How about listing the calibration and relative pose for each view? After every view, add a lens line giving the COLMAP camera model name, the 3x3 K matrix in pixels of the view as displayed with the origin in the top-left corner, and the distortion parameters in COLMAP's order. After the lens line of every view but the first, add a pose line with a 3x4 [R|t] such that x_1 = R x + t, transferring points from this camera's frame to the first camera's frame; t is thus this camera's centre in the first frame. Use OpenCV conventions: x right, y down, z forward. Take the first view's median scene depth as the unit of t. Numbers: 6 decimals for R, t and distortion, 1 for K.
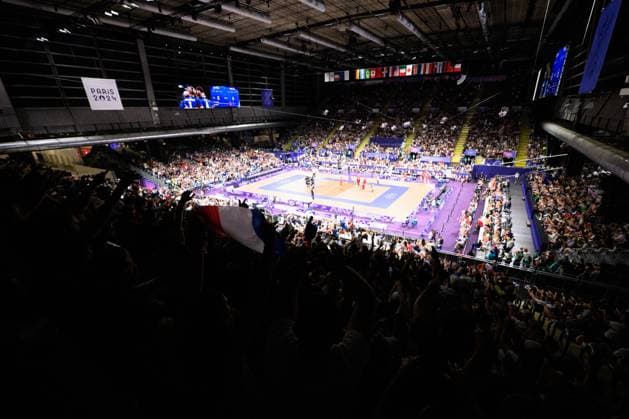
lens RADIAL K [[274.2, 0, 314.5], [0, 274.2, 209.5], [0, 0, 1]] dist [-0.000278, -0.000015]
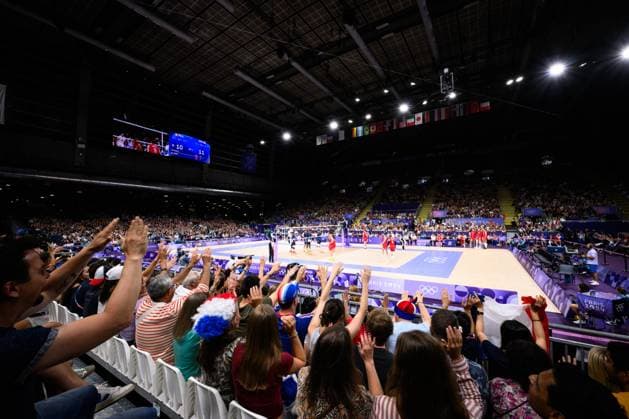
lens RADIAL K [[257.9, 0, 314.5], [0, 257.9, 209.5], [0, 0, 1]] dist [0.000395, 0.000014]
pose [[0.999512, 0.030701, -0.005828, 0.049883], [-0.030644, 0.926431, -0.375216, 0.029157], [-0.006121, 0.375212, 0.926919, 0.380463]]
